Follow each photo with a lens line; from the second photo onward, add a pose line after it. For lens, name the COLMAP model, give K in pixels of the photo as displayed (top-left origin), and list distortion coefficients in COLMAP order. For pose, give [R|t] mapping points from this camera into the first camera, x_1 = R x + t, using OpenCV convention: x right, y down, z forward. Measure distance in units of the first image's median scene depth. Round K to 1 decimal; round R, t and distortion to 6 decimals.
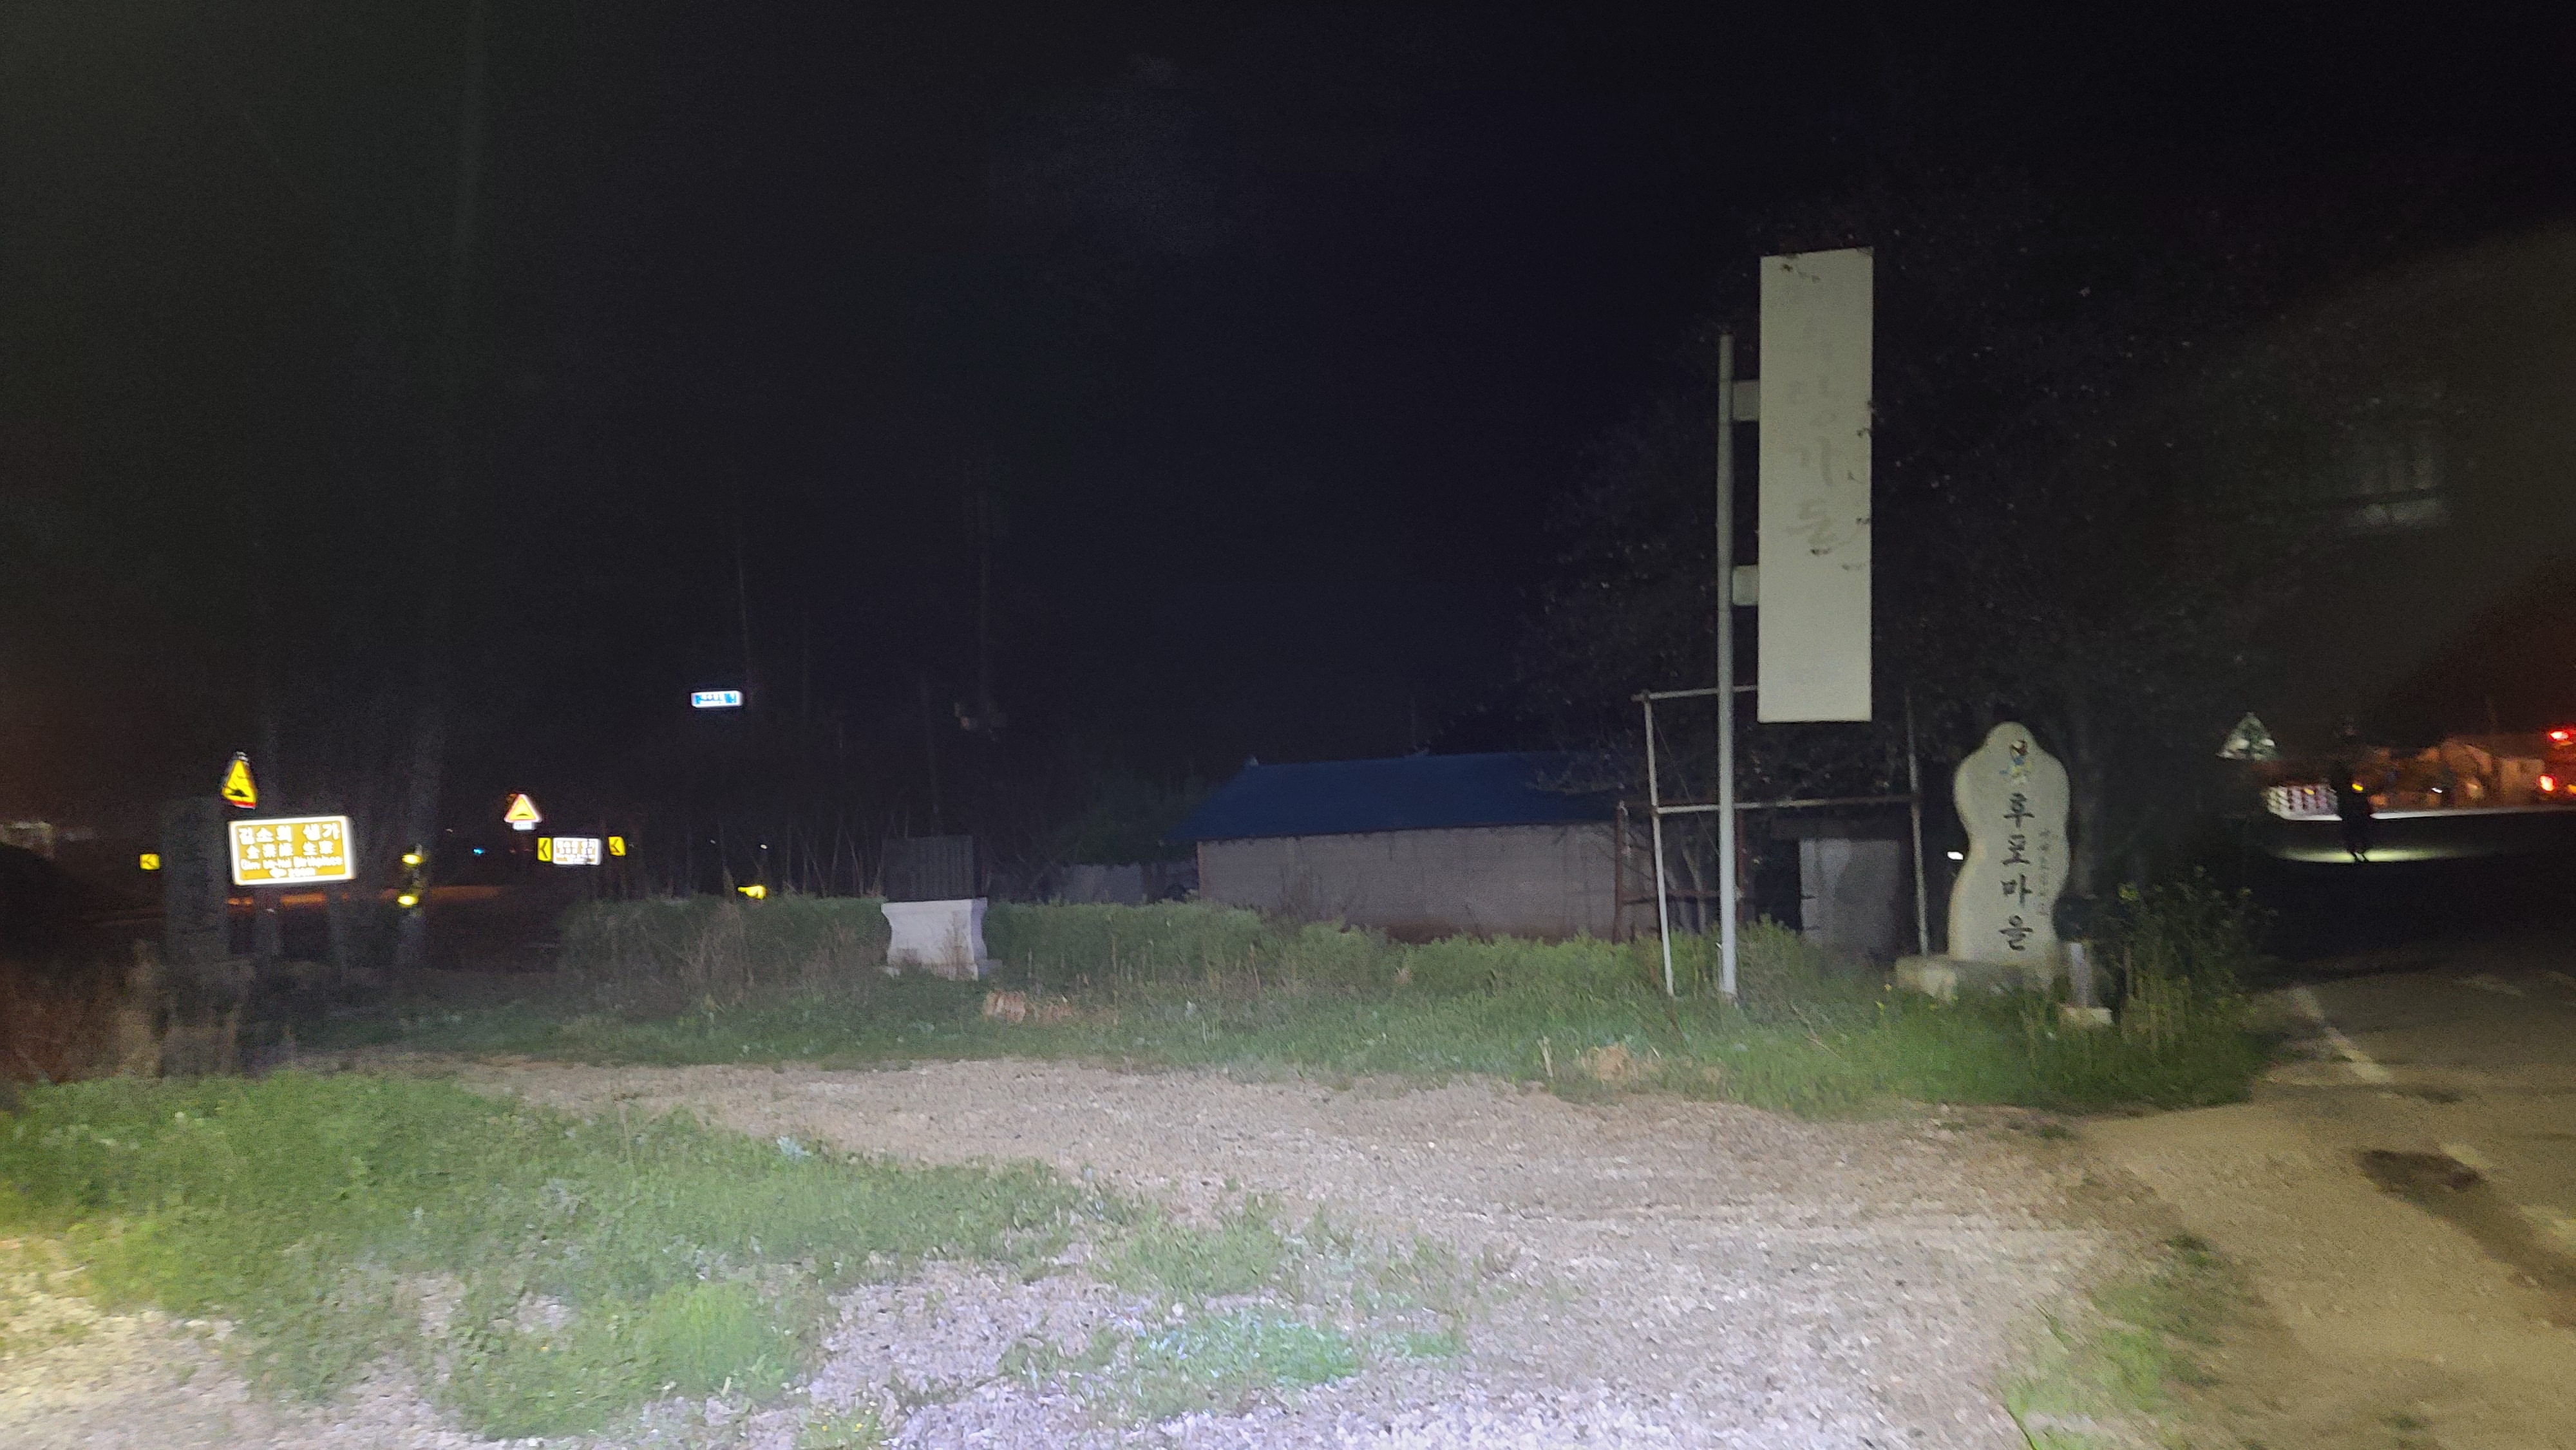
lens RADIAL K [[1902.7, 0, 1288.0], [0, 1902.7, 725.0], [0, 0, 1]] dist [0.044907, -0.029481]
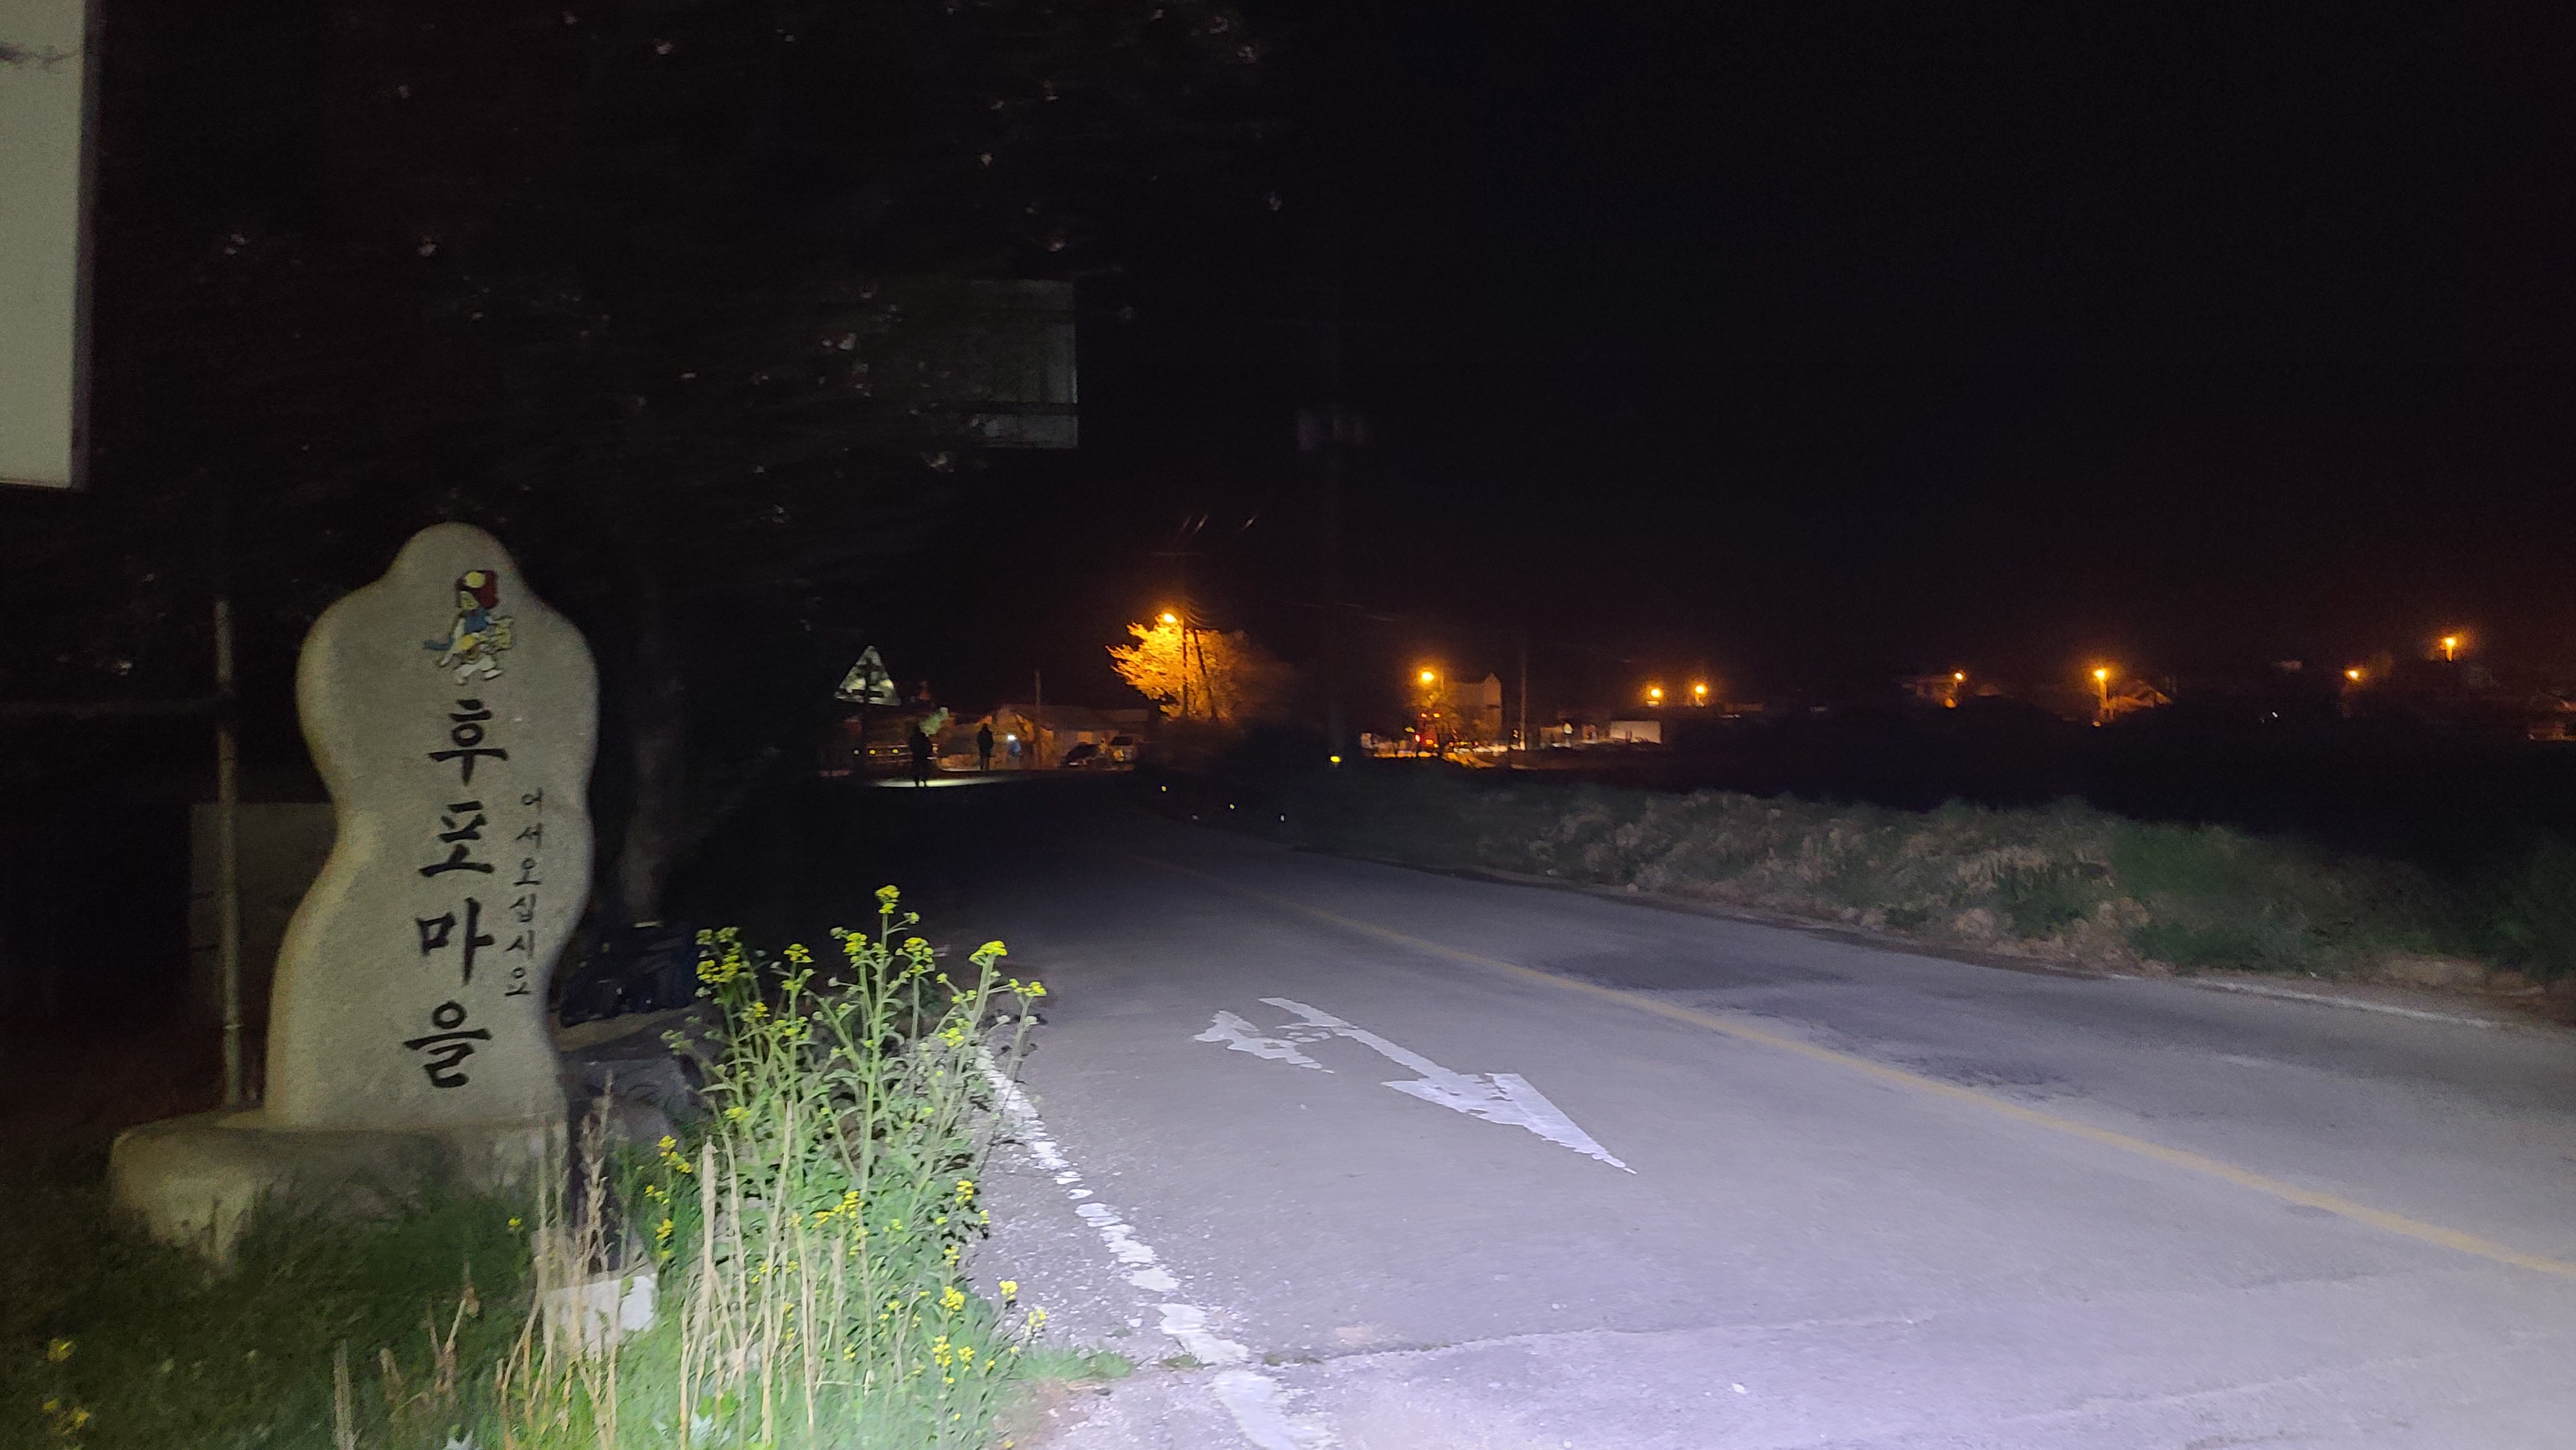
lens RADIAL K [[1902.7, 0, 1288.0], [0, 1902.7, 725.0], [0, 0, 1]] dist [0.044907, -0.029481]
pose [[0.763804, 0.034436, 0.644529, 0.252325], [-0.049312, 0.998771, 0.005076, 0.030480], [-0.643561, -0.035661, 0.764563, 0.578729]]
